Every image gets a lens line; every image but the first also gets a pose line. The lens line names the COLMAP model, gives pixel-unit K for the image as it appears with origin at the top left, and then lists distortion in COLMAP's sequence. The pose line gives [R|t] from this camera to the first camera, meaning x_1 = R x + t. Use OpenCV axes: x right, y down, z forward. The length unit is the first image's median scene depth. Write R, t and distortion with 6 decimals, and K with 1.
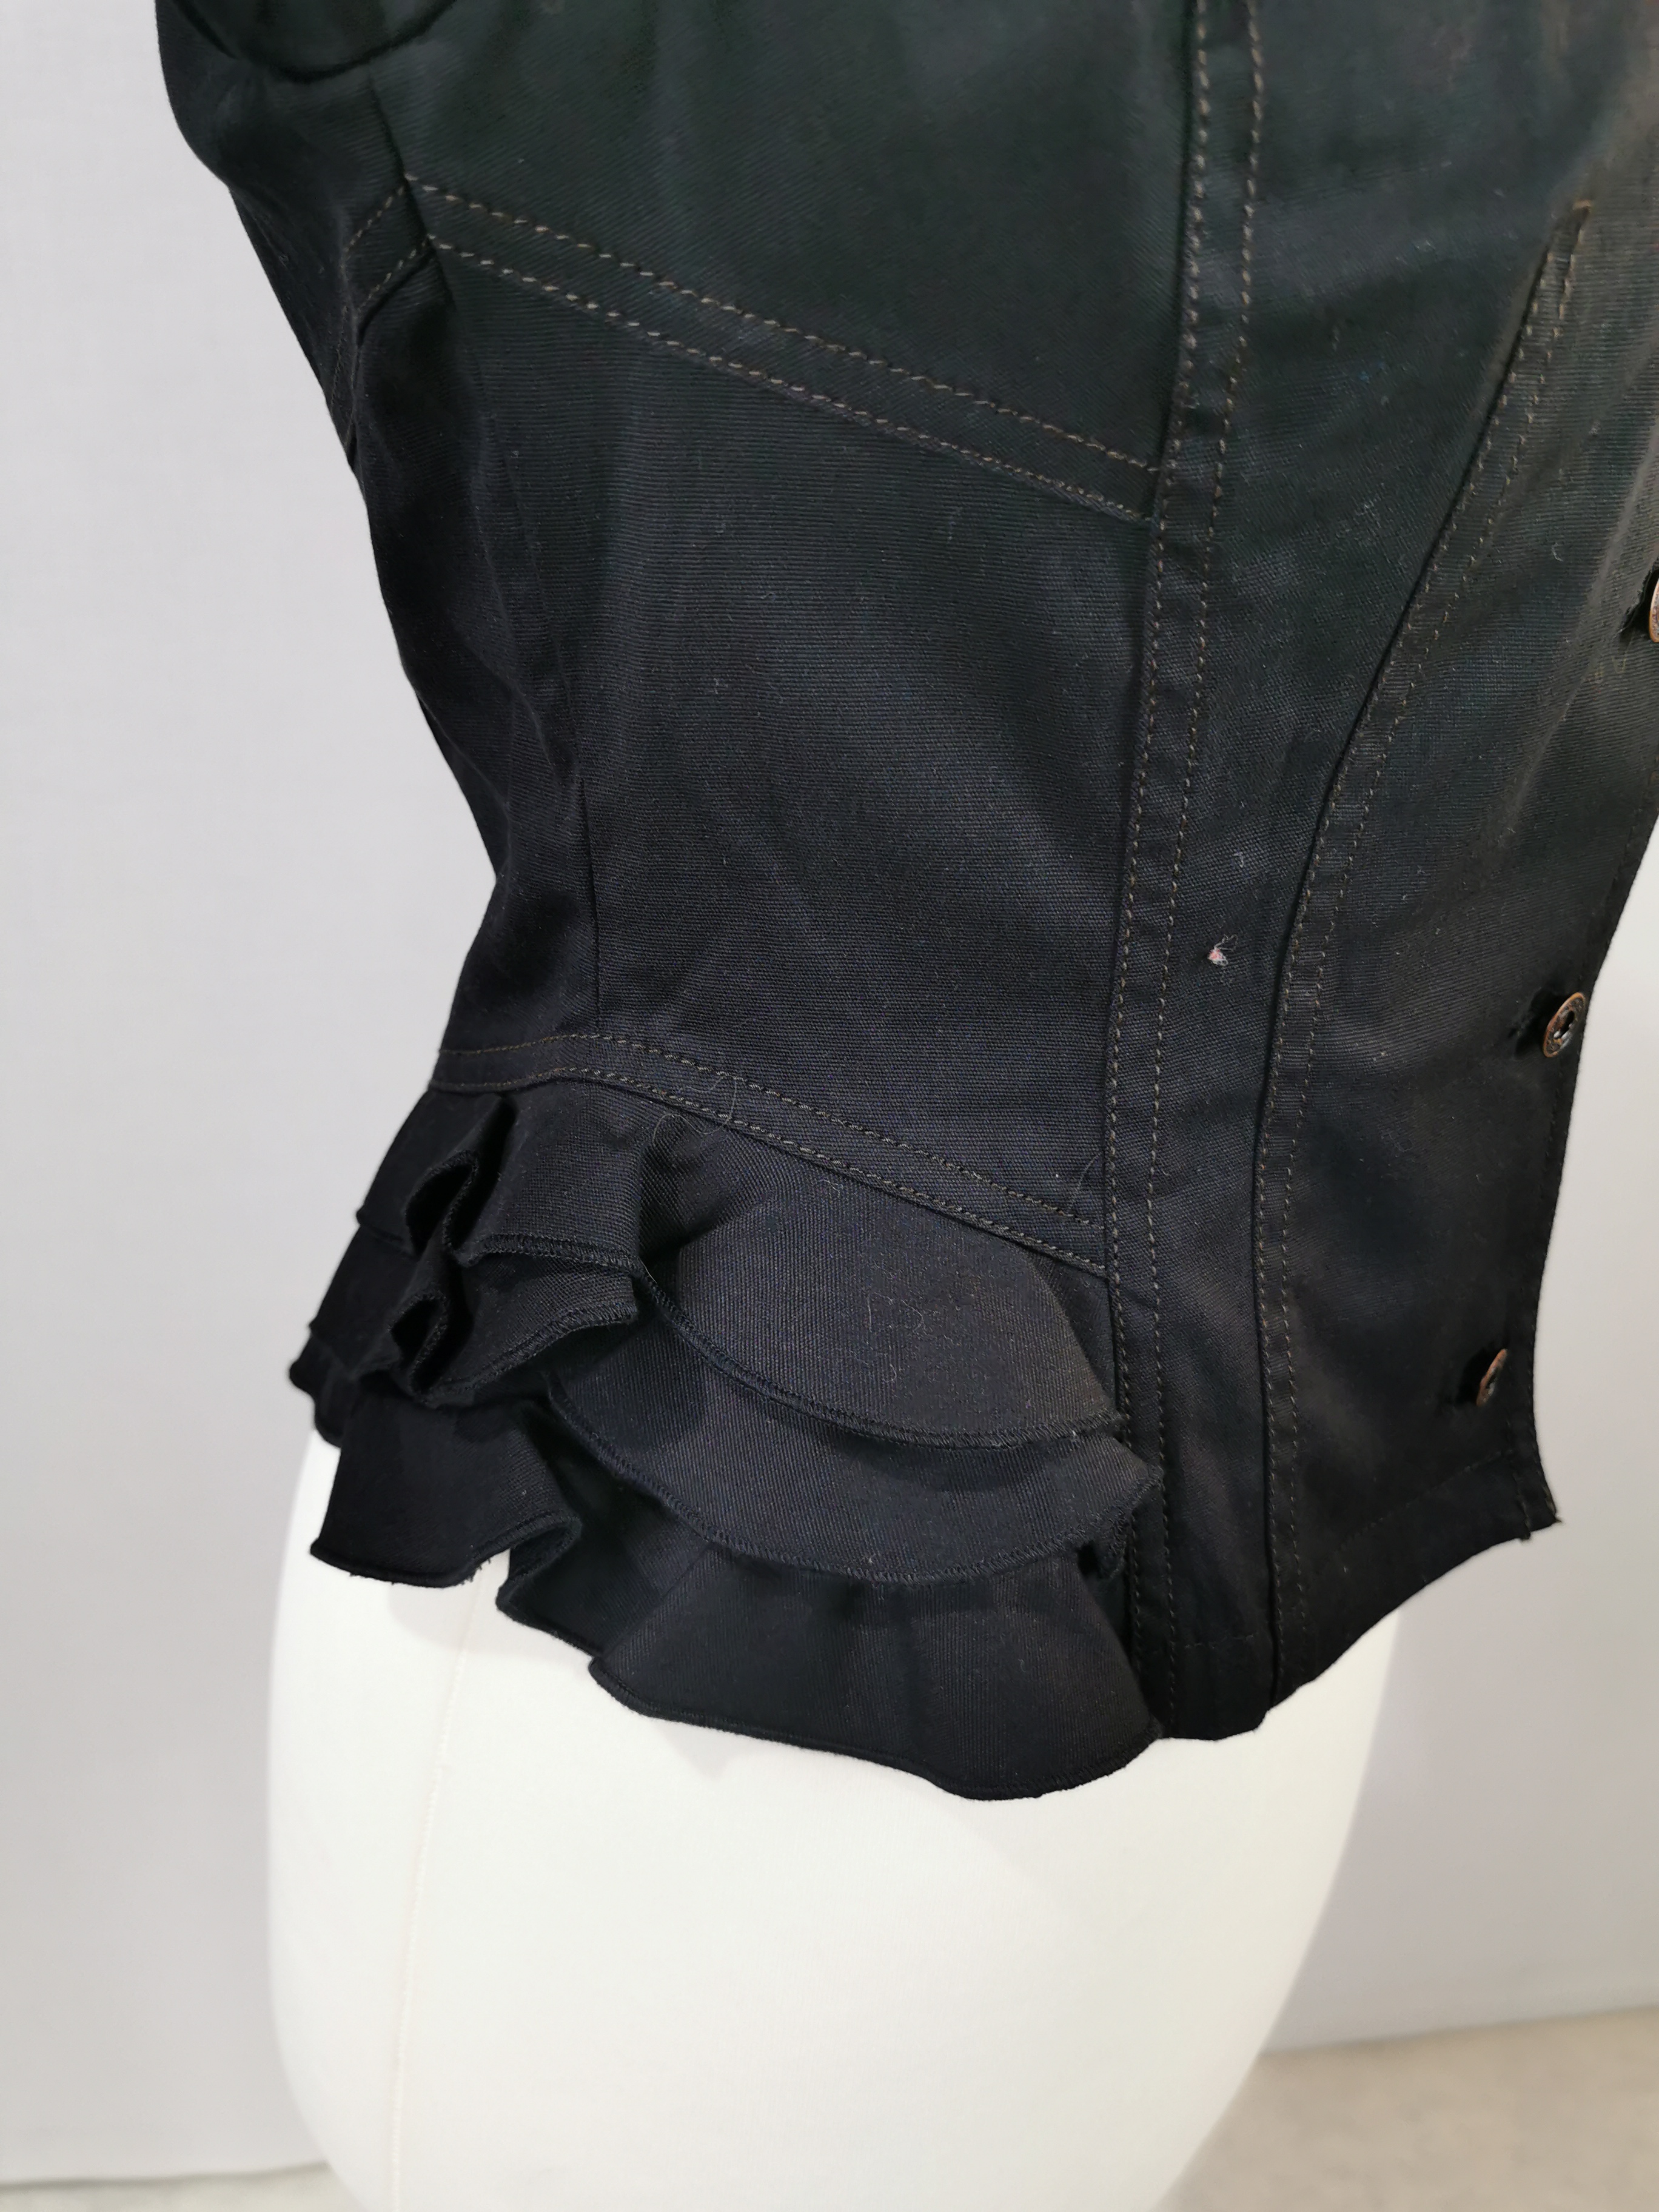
lens RADIAL K [[1722.3, 0, 829.5], [0, 1722.3, 1106.0], [0, 0, 1]] dist [0.017635, -0.005803]
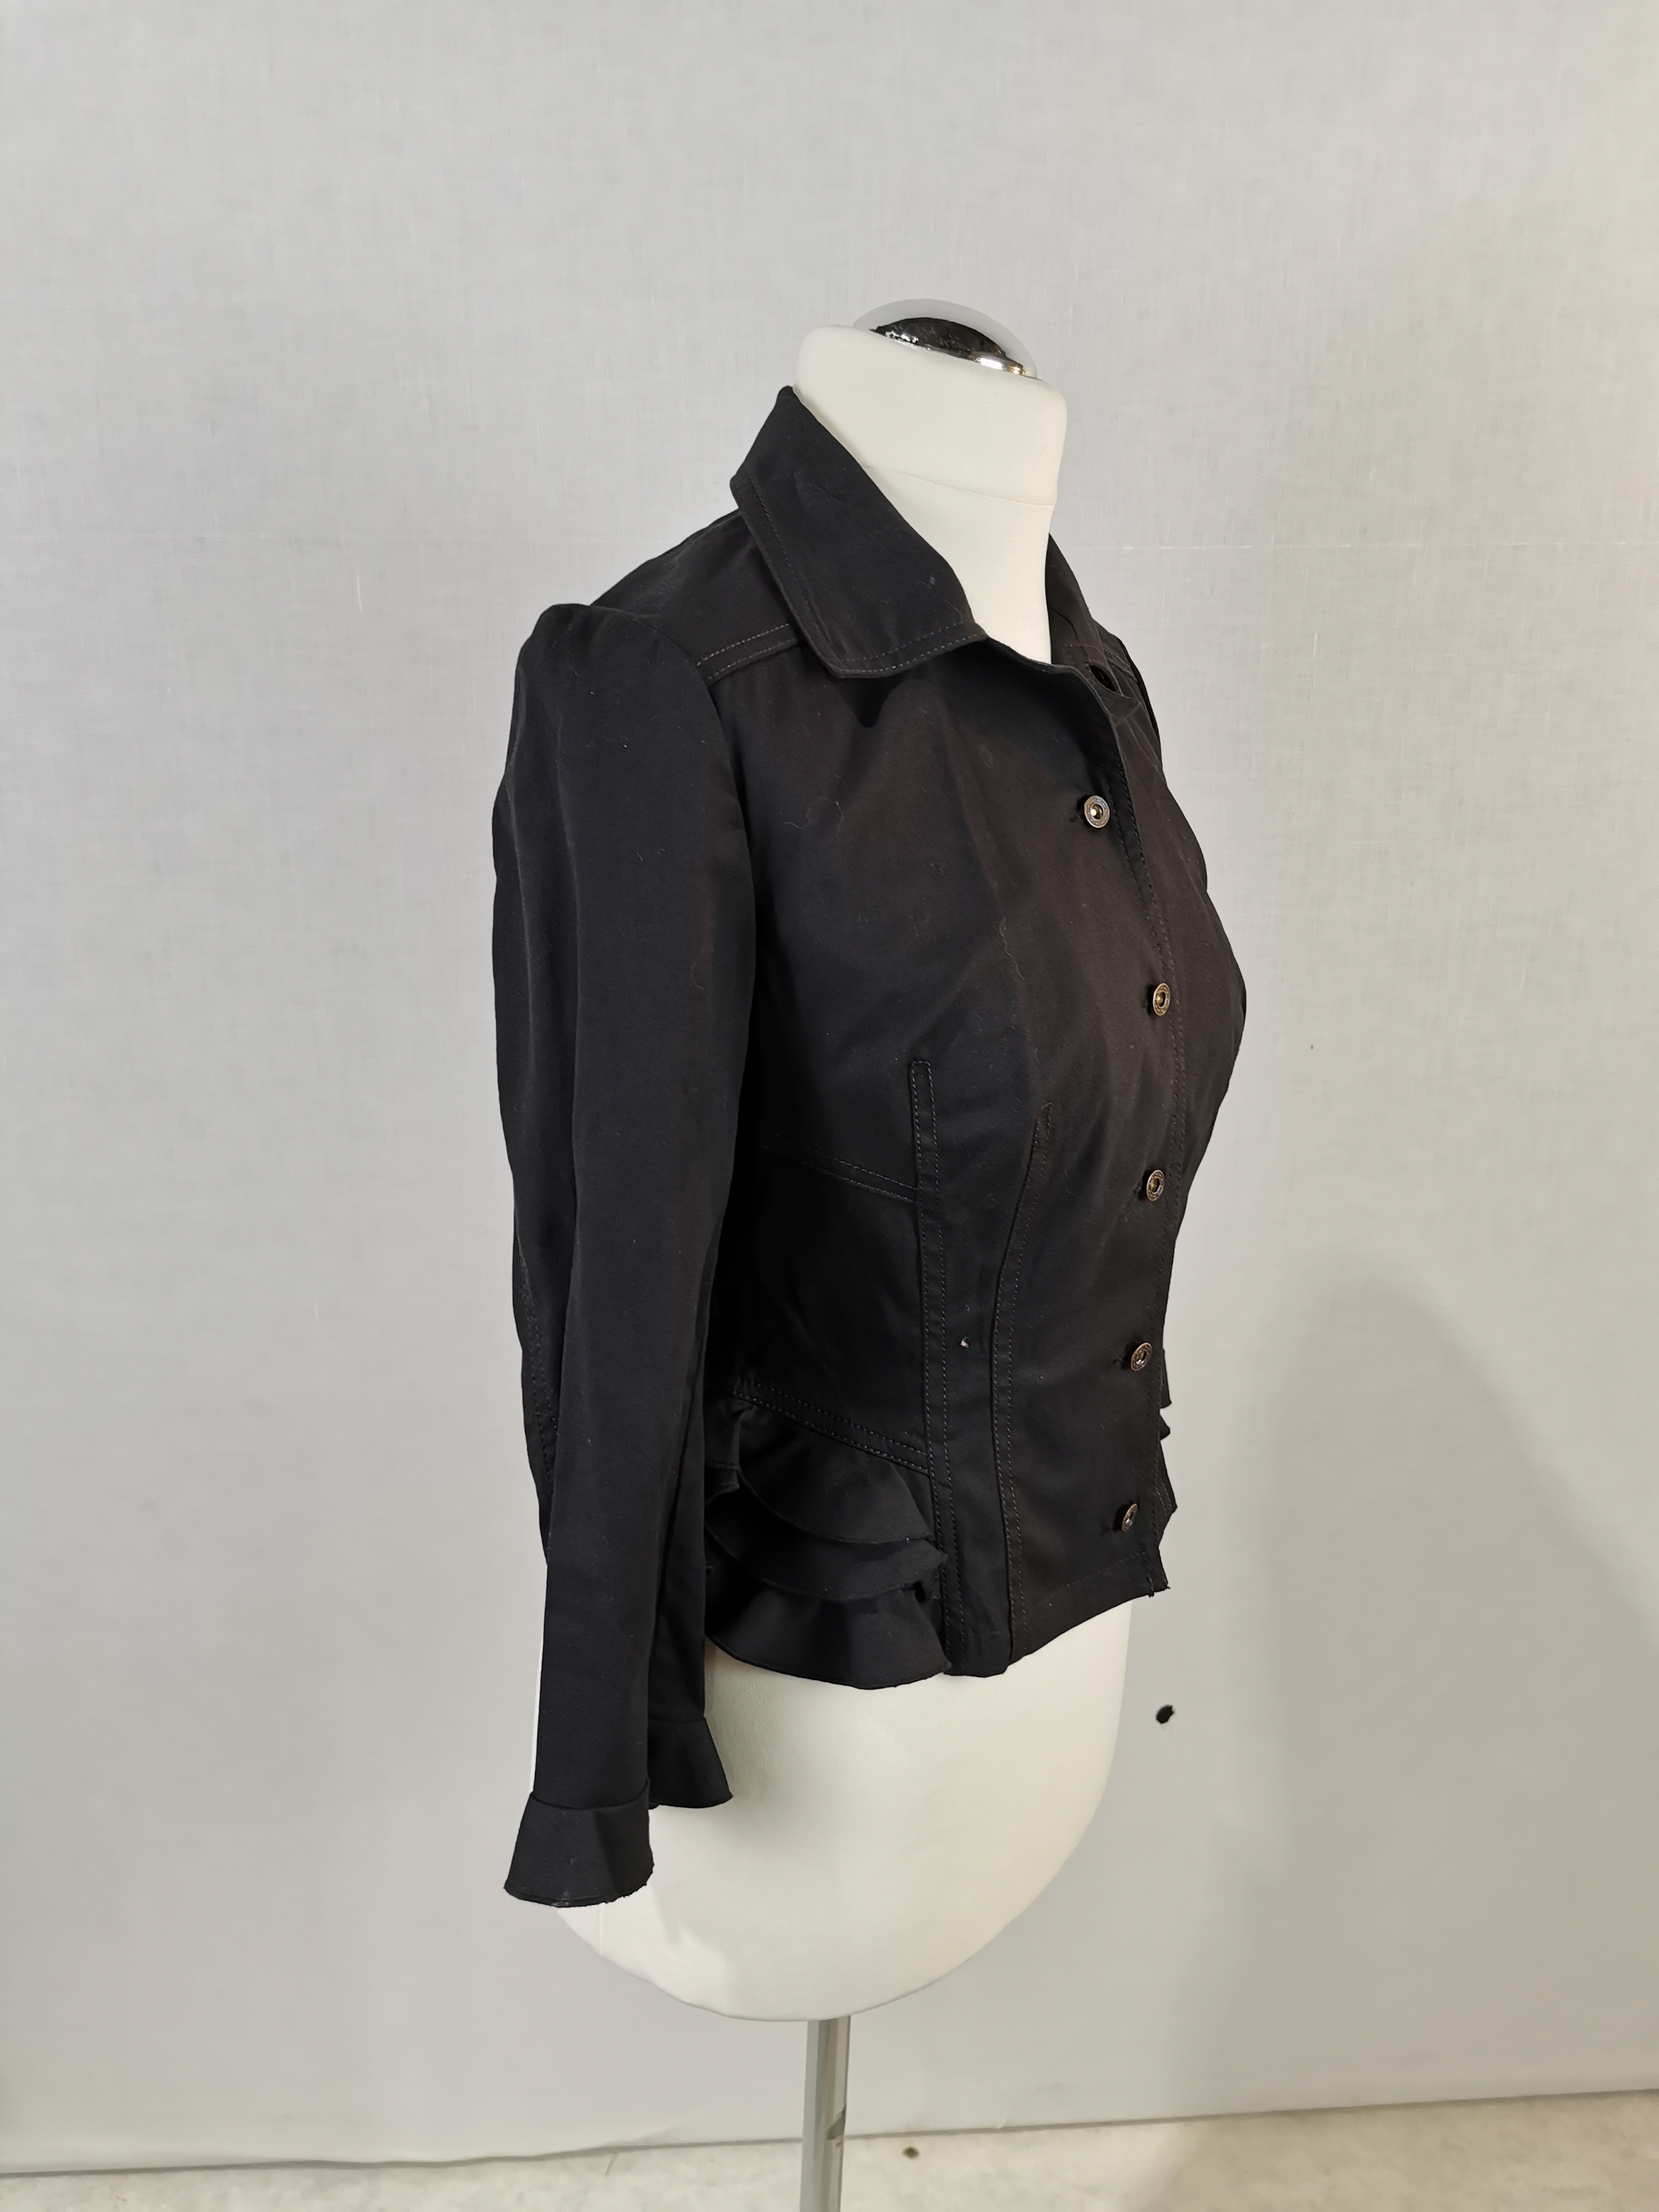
lens RADIAL K [[1722.3, 0, 829.5], [0, 1722.3, 1106.0], [0, 0, 1]] dist [0.017635, -0.005803]
pose [[0.999468, -0.023152, -0.022958, 0.089507], [0.019858, 0.990706, -0.134566, -0.092320], [0.025860, 0.134039, 0.990639, -1.488740]]
